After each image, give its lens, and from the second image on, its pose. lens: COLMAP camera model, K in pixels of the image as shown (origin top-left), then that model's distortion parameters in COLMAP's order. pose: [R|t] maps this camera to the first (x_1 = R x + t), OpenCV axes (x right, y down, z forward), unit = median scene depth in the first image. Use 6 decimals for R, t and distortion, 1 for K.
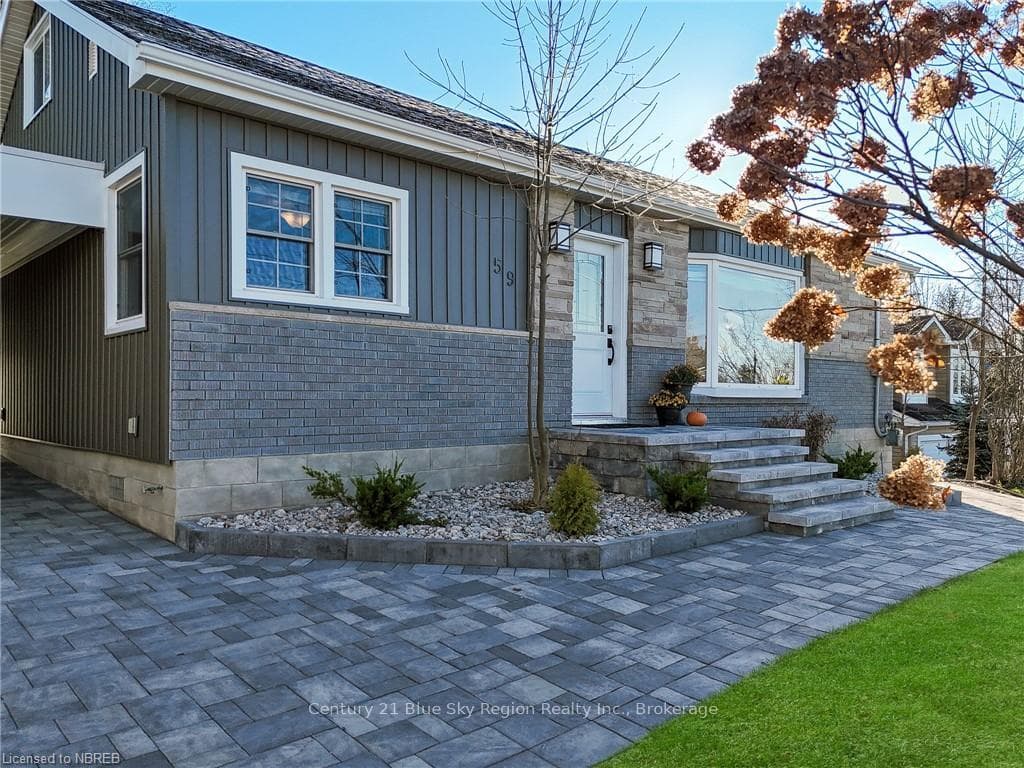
lens RADIAL K [[779.7, 0, 510.1], [0, 779.7, 393.1], [0, 0, 1]] dist [0.053242, -0.027053]
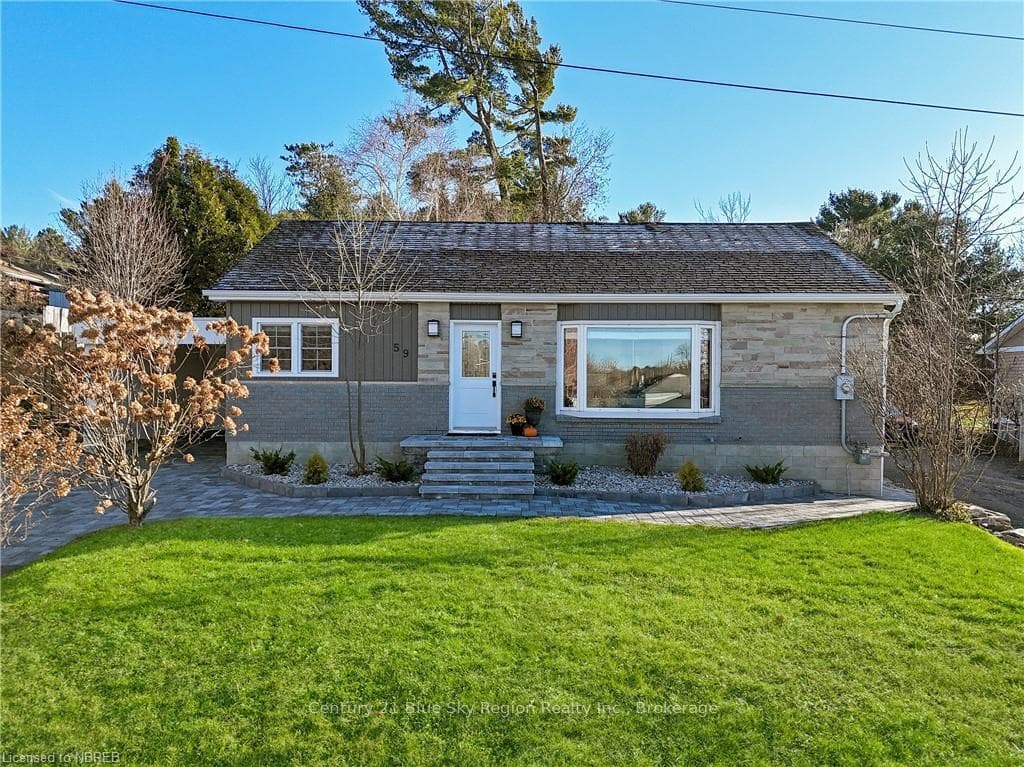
lens RADIAL K [[779.7, 0, 512.7], [0, 779.7, 380.2], [0, 0, 1]] dist [0.053242, -0.027053]
pose [[0.740564, -0.004610, -0.671969, 1.259001], [0.001820, 0.999987, -0.004854, -0.063666], [0.671983, 0.002372, 0.740563, -0.185826]]
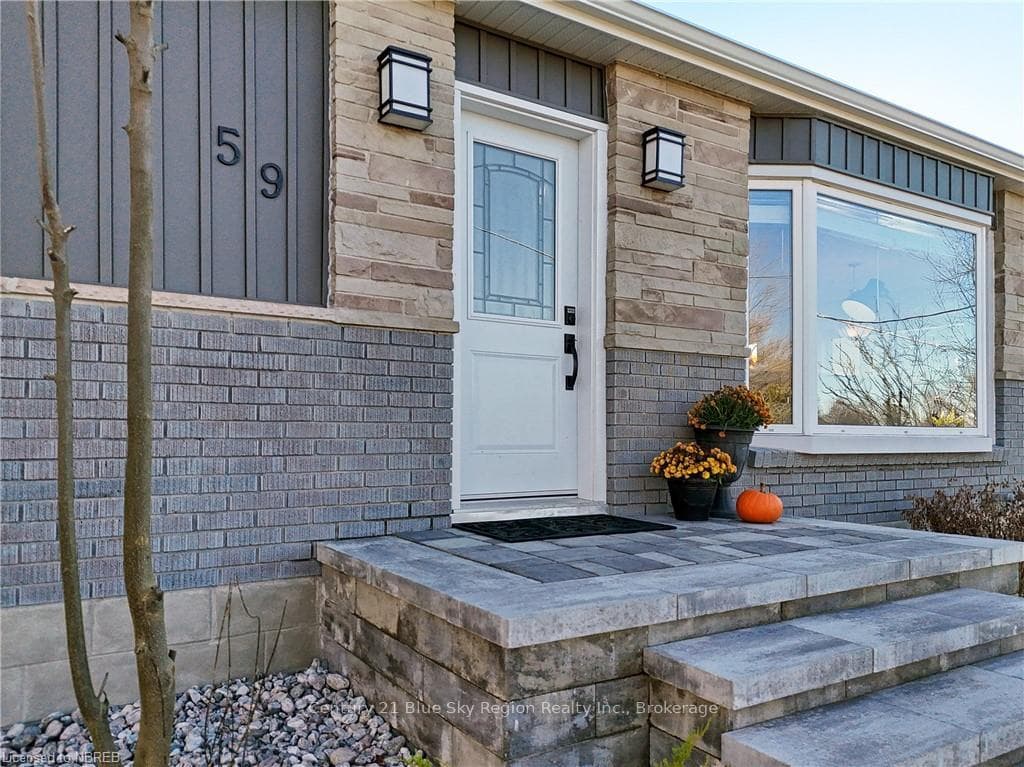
lens RADIAL K [[779.7, 0, 519.0], [0, 779.7, 407.4], [0, 0, 1]] dist [0.053242, -0.027053]
pose [[0.988776, -0.005161, -0.149314, 0.168324], [0.000902, 0.999591, -0.028575, -0.011450], [0.149400, 0.028119, 0.988377, 0.527020]]
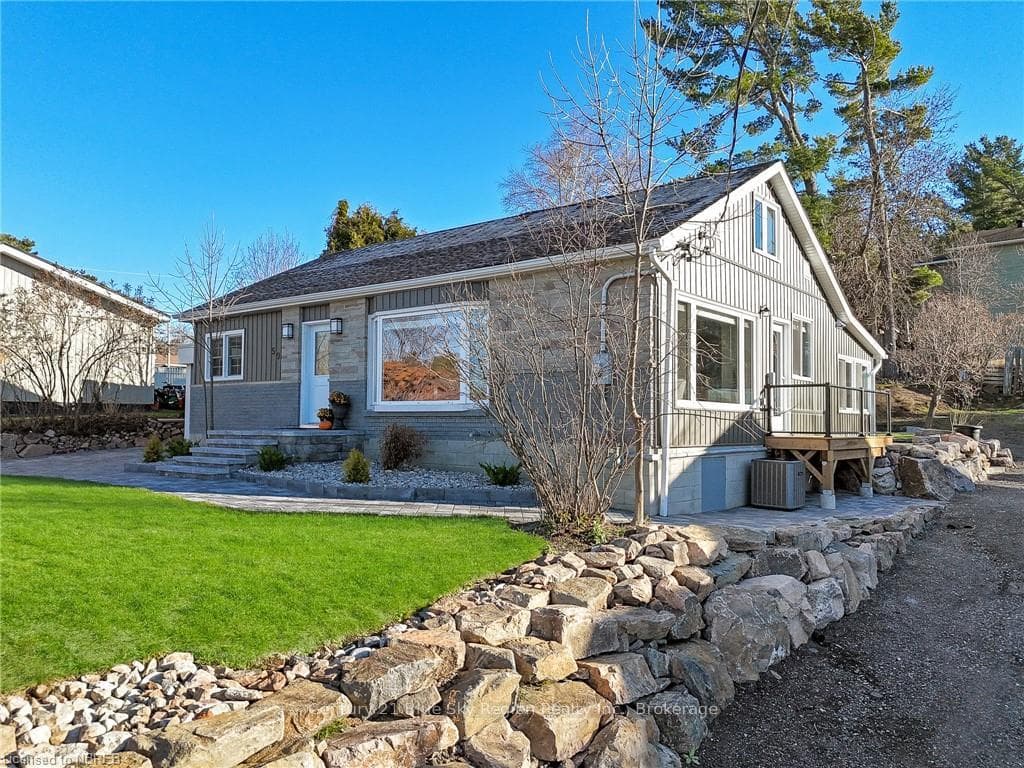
lens RADIAL K [[779.7, 0, 514.0], [0, 779.7, 388.5], [0, 0, 1]] dist [0.053242, -0.027053]
pose [[0.167459, -0.044262, -0.984885, 1.871431], [0.001839, 0.999004, -0.044584, 0.029553], [0.985877, 0.005655, 0.167374, 1.103790]]
